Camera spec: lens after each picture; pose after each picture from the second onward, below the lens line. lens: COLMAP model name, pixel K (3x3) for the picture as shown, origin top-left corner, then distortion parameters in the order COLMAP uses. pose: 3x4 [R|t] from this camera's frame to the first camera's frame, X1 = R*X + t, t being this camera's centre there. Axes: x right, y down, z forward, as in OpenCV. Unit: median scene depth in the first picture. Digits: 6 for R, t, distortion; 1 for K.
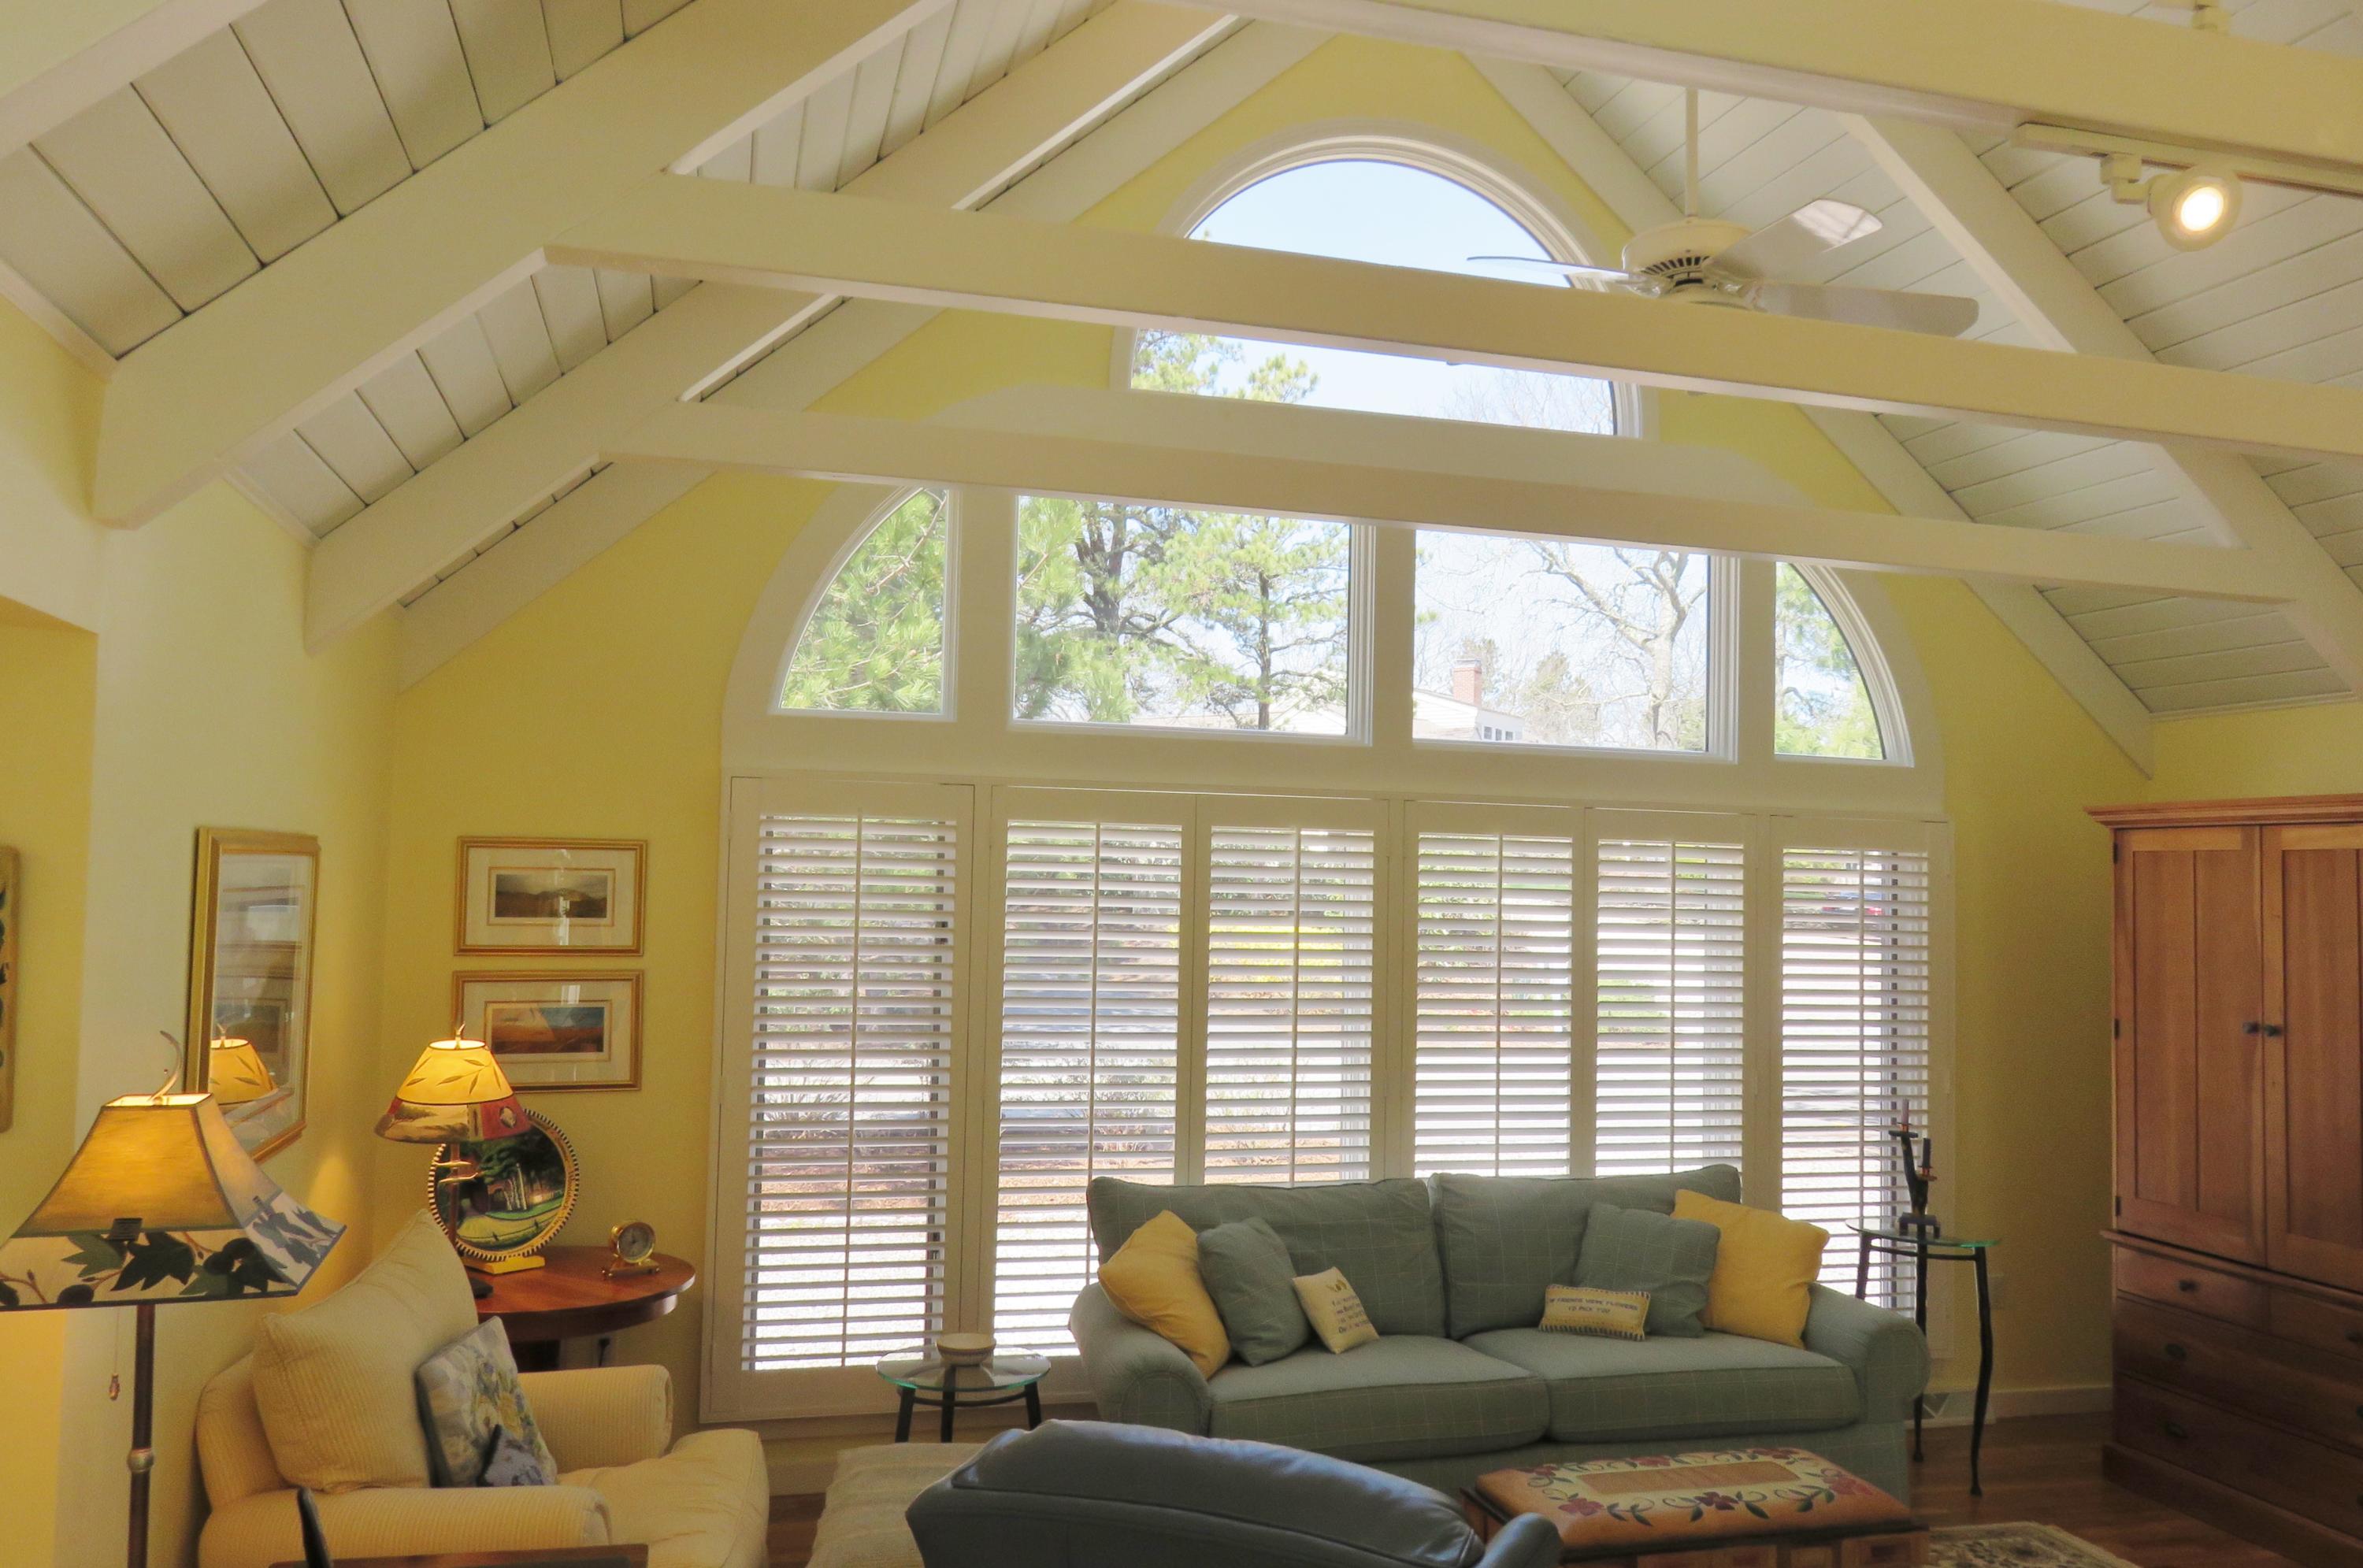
lens RADIAL K [[1773.4, 0, 1181.5], [0, 1773.4, 784.0], [0, 0, 1]] dist [-0.000775, -0.000432]
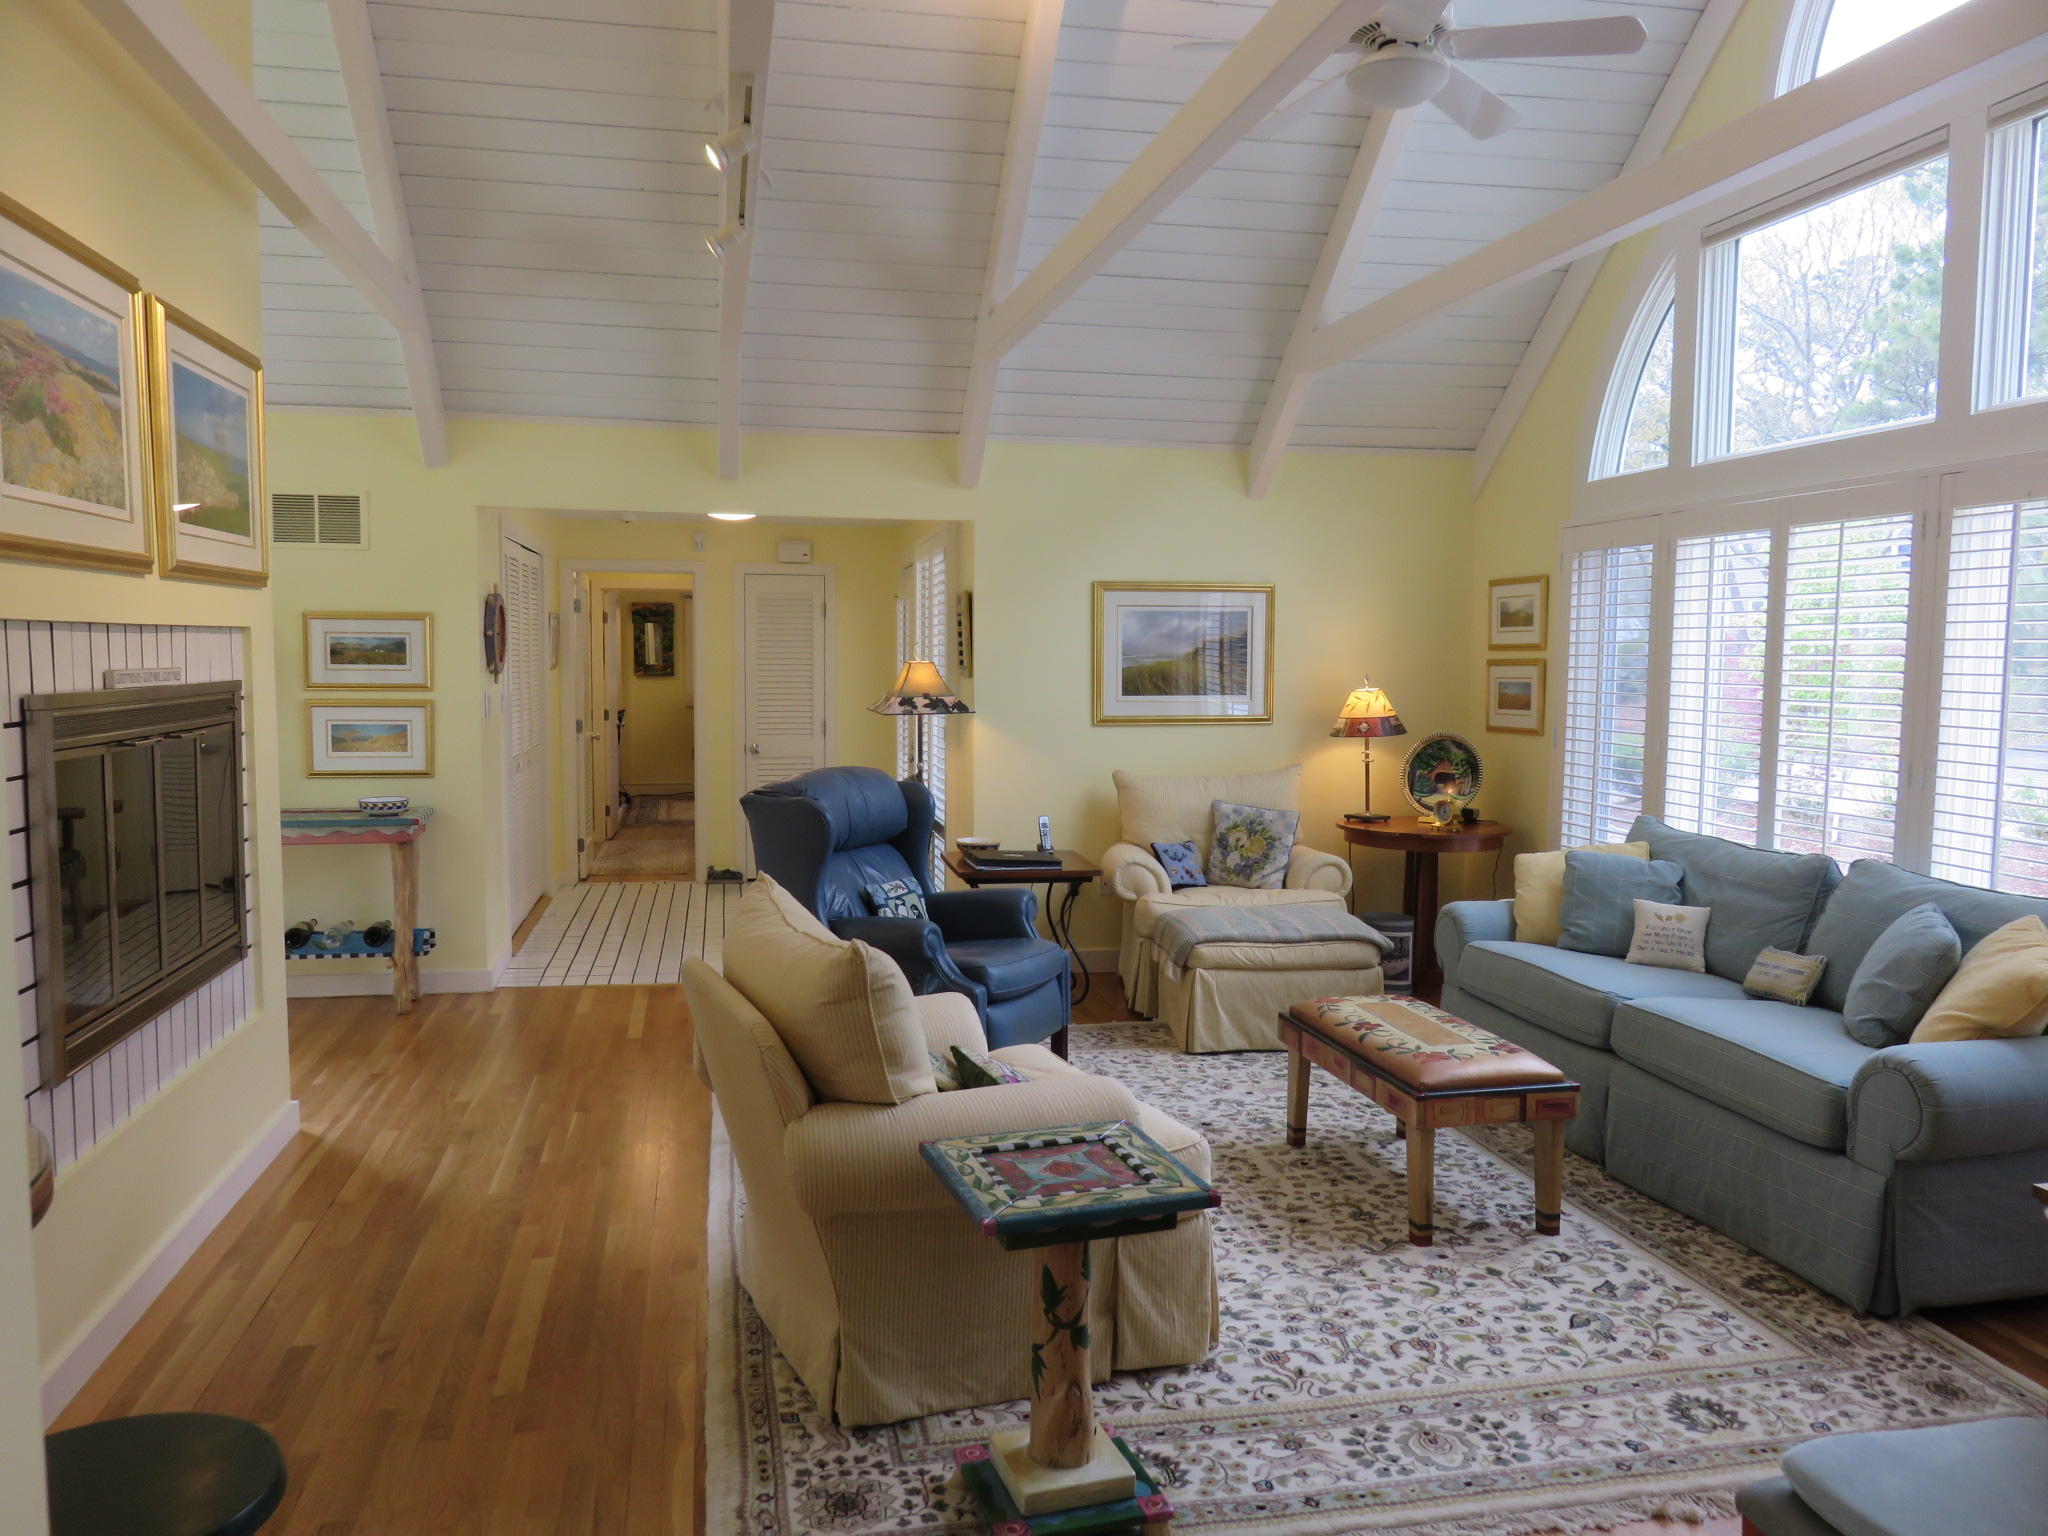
lens RADIAL K [[1545.7, 0, 1040.1], [0, 1545.7, 770.2], [0, 0, 1]] dist [-0.005522, -0.000824]
pose [[-0.061674, 0.053860, -0.996642, 1.109815], [0.046396, 0.997618, 0.051042, 0.114871], [0.997017, -0.043092, -0.064026, 0.651188]]
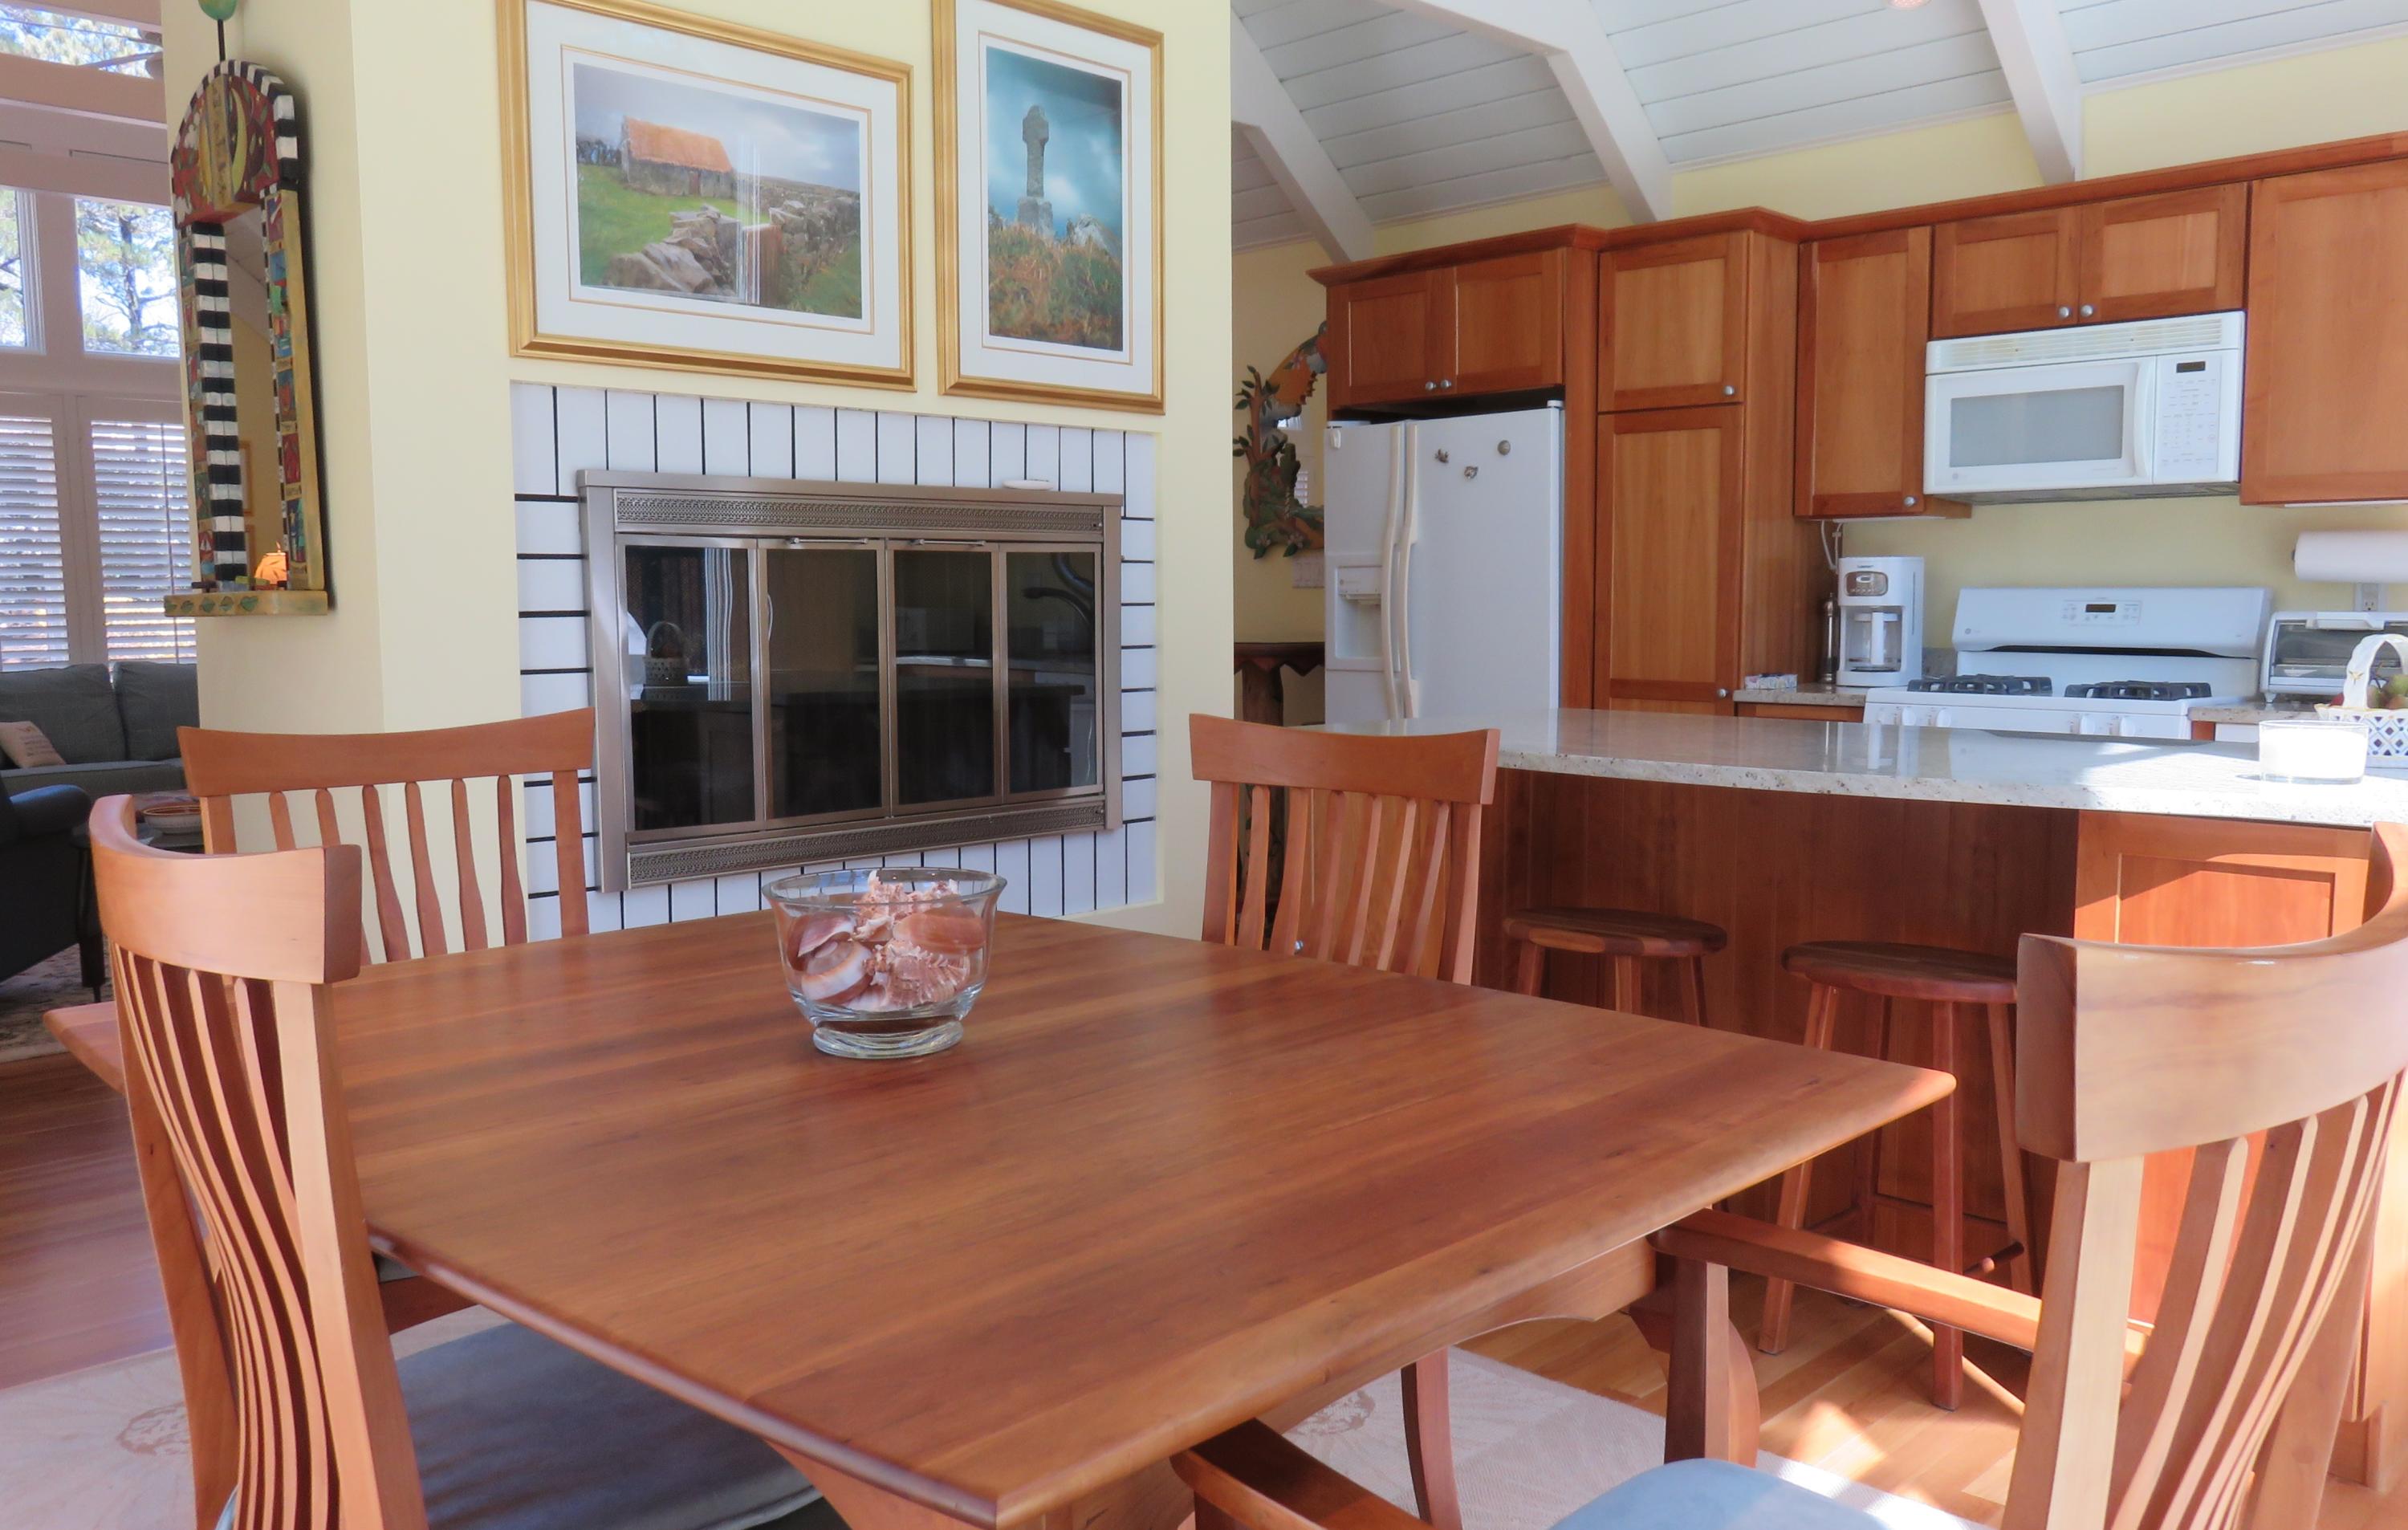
lens RADIAL K [[1867.1, 0, 1215.8], [0, 1867.1, 765.5], [0, 0, 1]] dist [-0.009610, 0.001427]
pose [[0.860589, -0.082981, 0.502495, 0.157264], [0.003606, 0.987605, 0.156916, 0.077262], [-0.509288, -0.133228, 0.850221, -0.787736]]
